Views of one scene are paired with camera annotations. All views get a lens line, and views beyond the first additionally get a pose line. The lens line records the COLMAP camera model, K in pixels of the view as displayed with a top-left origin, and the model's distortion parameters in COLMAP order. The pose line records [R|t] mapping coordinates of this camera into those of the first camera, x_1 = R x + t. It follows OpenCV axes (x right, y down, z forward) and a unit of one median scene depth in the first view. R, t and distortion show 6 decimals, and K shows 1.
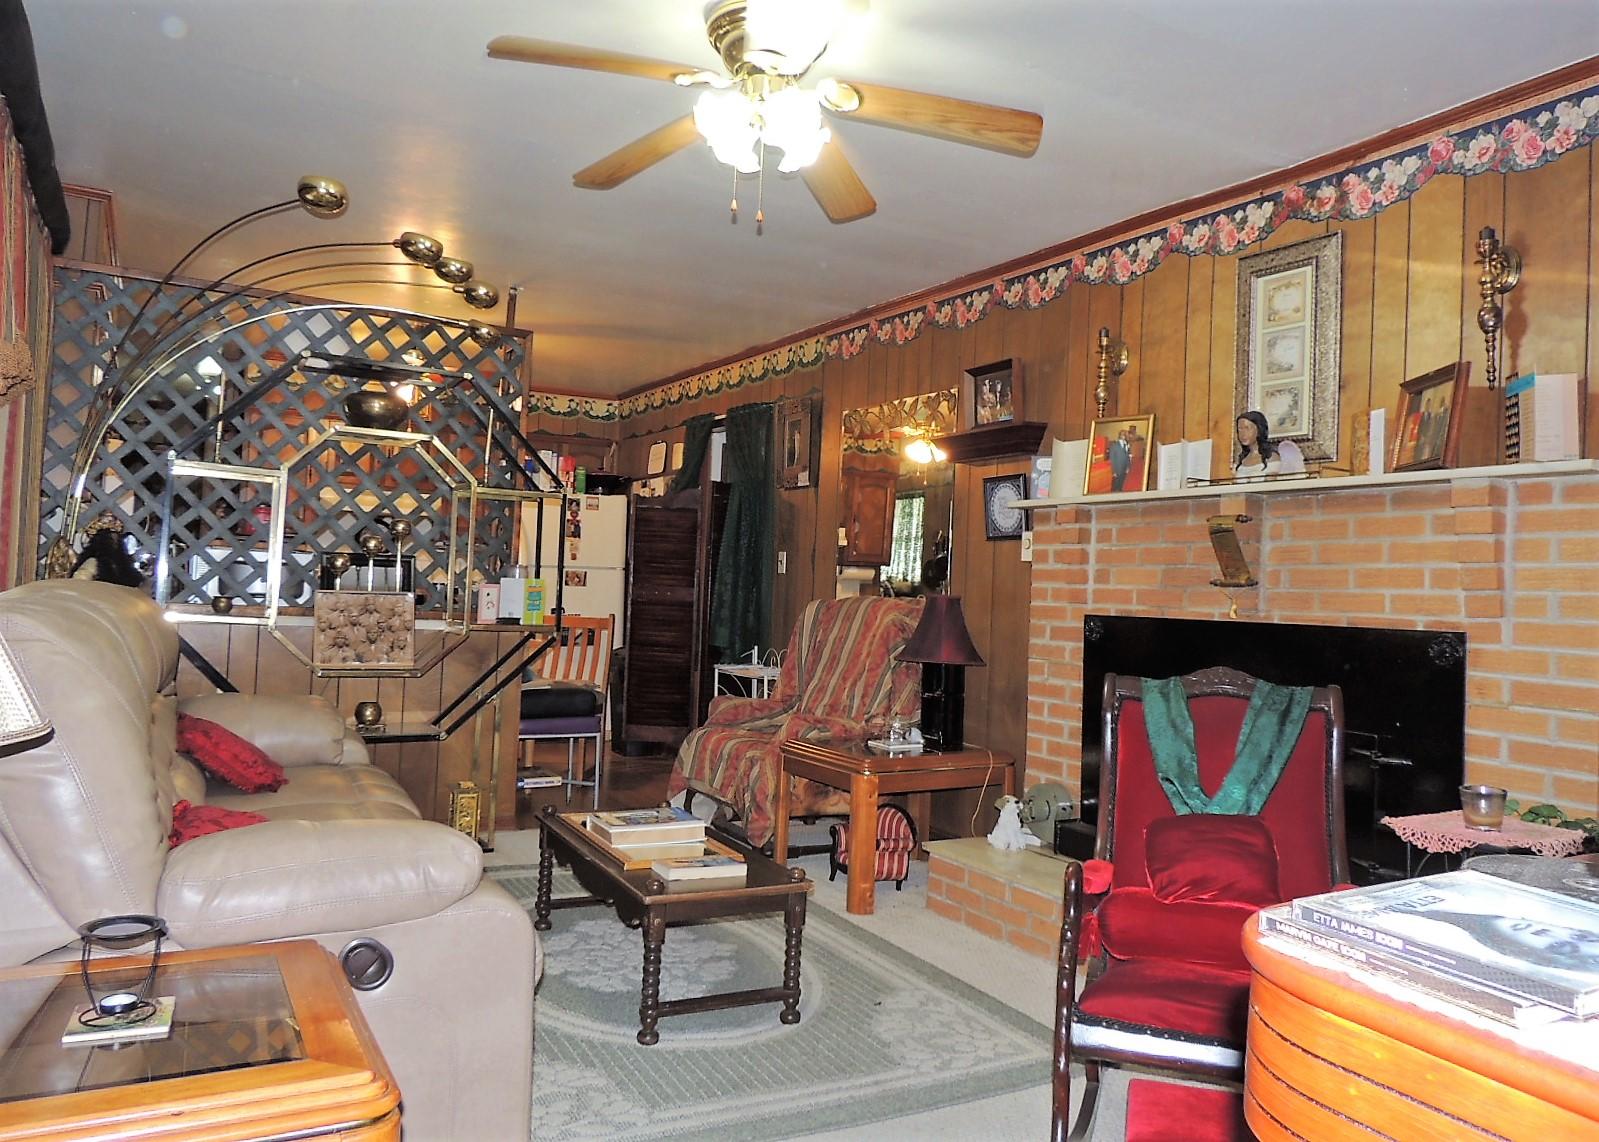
lens RADIAL K [[1166.0, 0, 799.5], [0, 1166.0, 571.0], [0, 0, 1]] dist [-0.008930, -0.000905]
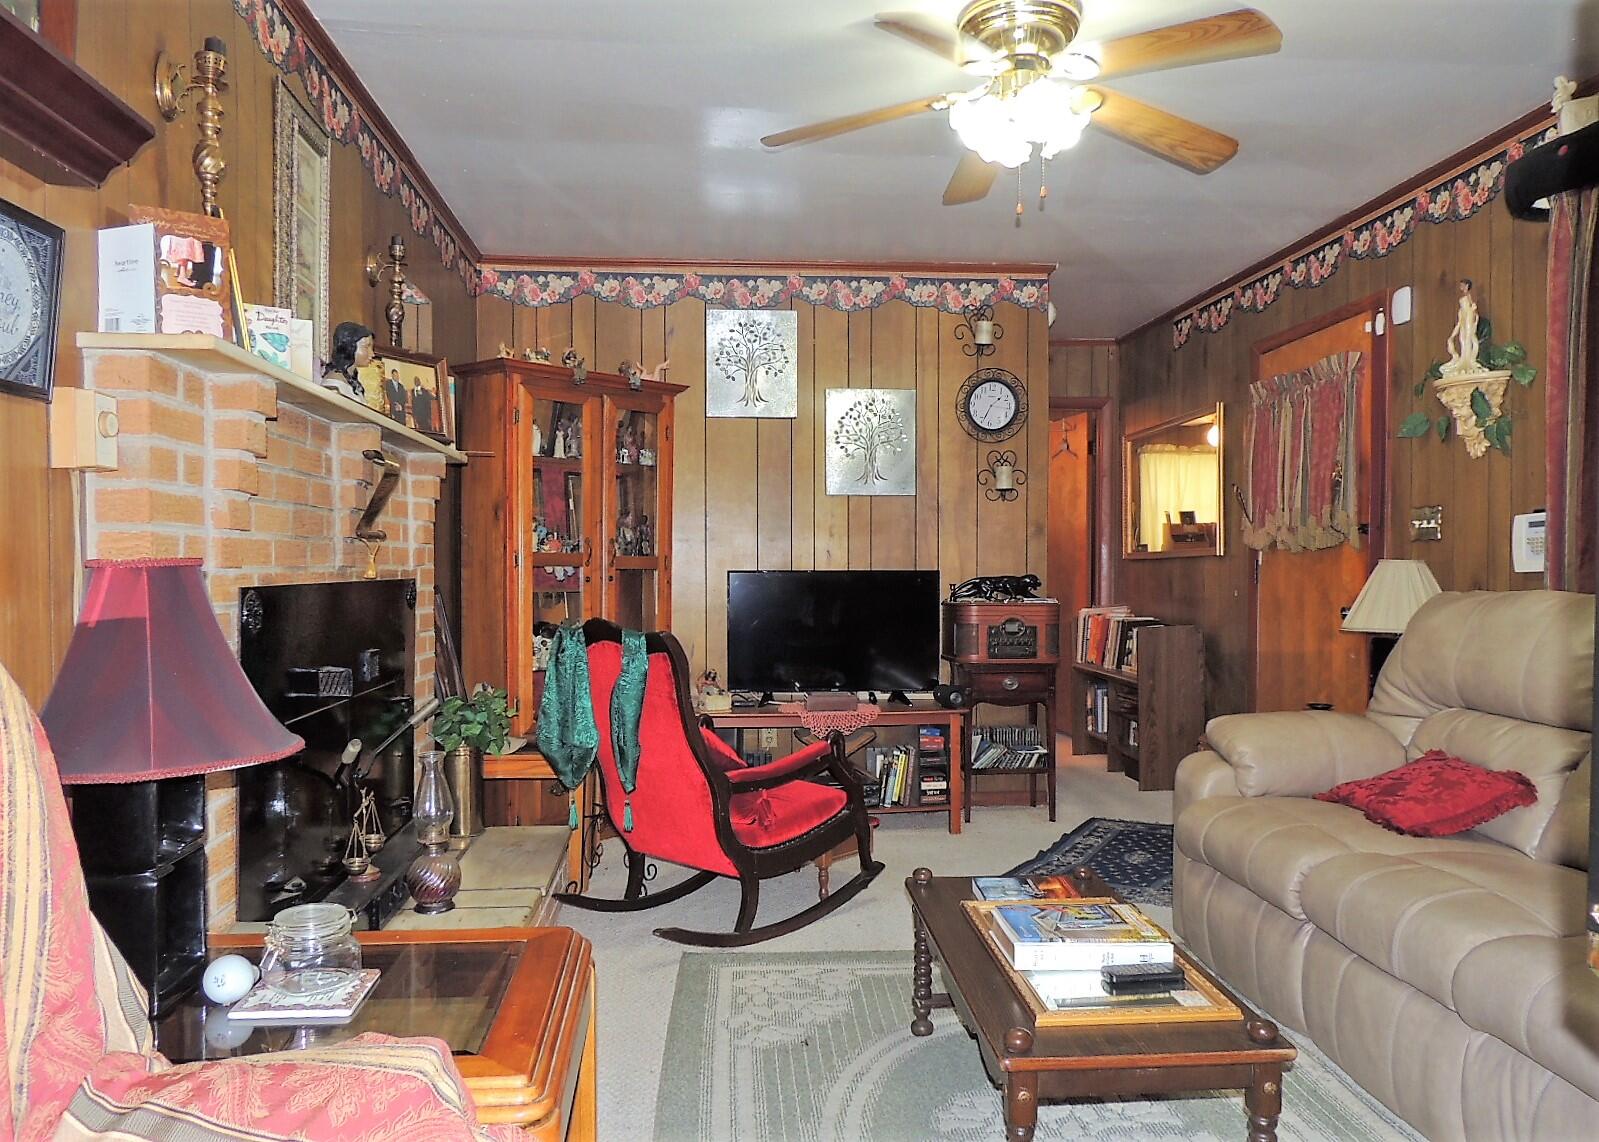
lens RADIAL K [[1166.0, 0, 799.5], [0, 1166.0, 571.0], [0, 0, 1]] dist [-0.008930, -0.000905]
pose [[-0.909626, -0.034014, 0.414034, -0.187698], [-0.035745, 0.999355, 0.003569, 0.016818], [-0.413888, -0.011553, -0.910254, 1.232906]]
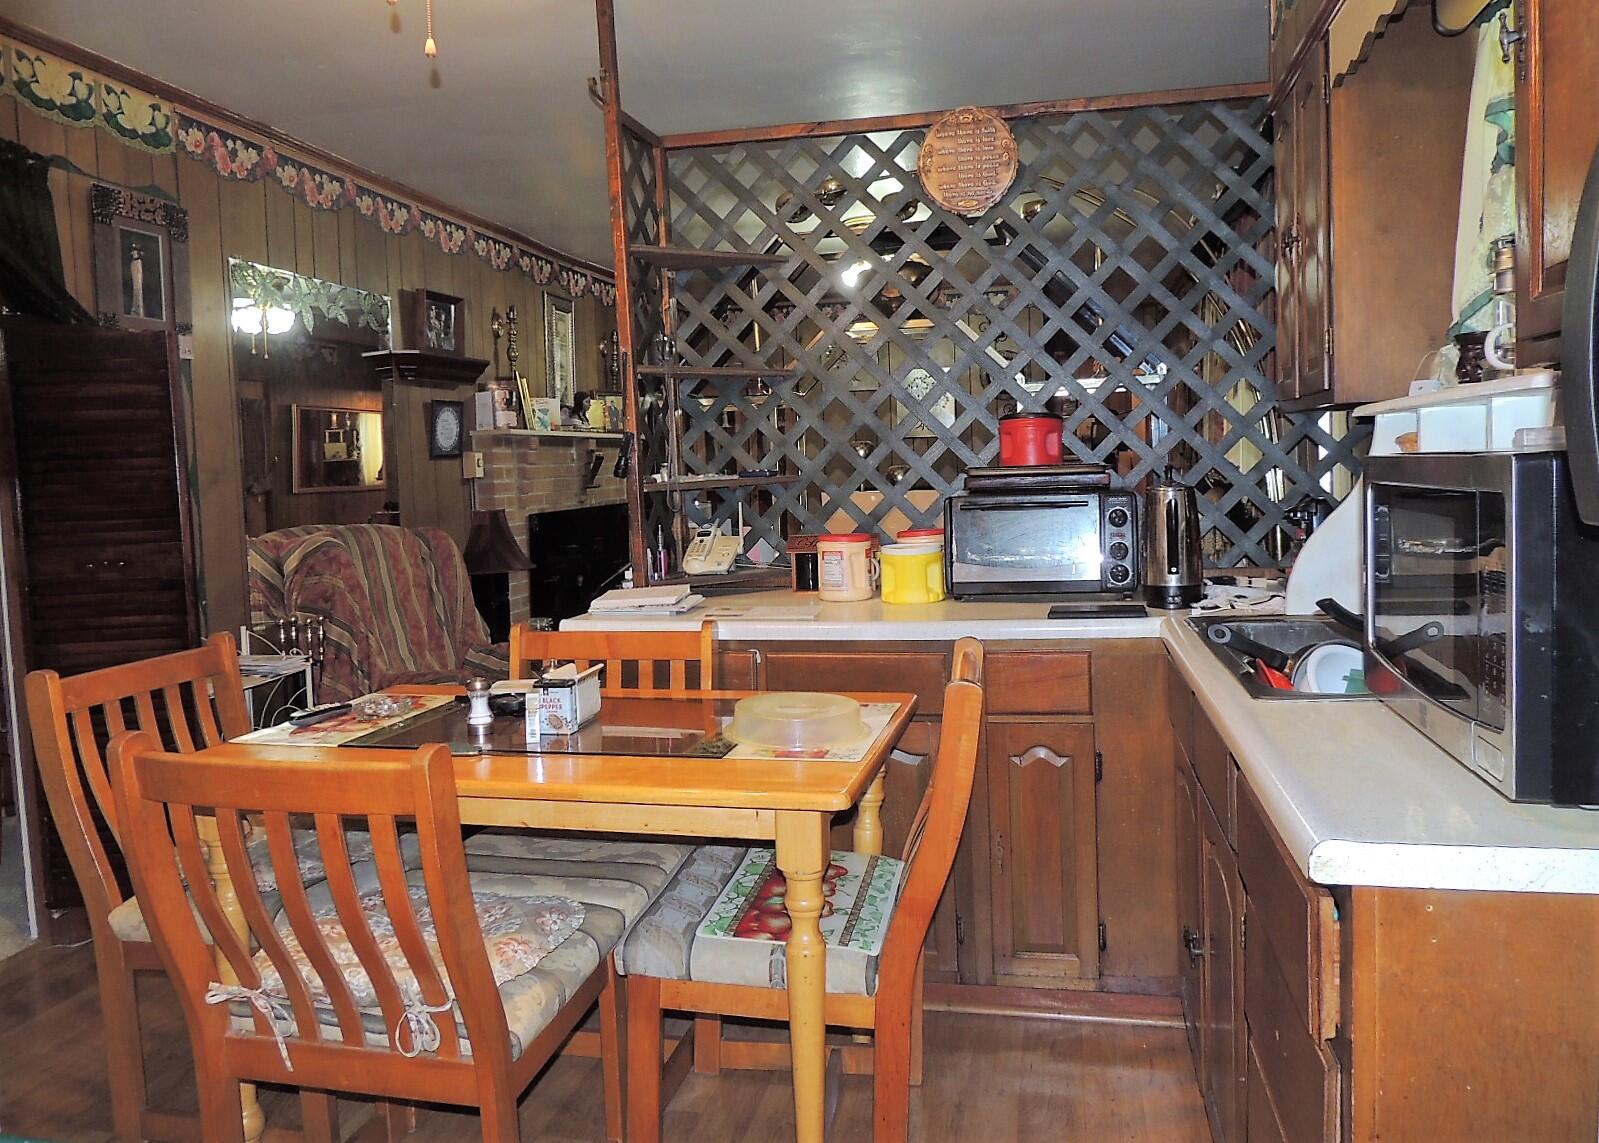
lens RADIAL K [[1166.0, 0, 799.5], [0, 1166.0, 571.5], [0, 0, 1]] dist [-0.008930, -0.000905]
pose [[-0.742394, -0.088031, 0.664155, -0.837140], [-0.021515, 0.993951, 0.107695, -0.046965], [-0.669618, 0.065663, -0.739797, 1.631390]]
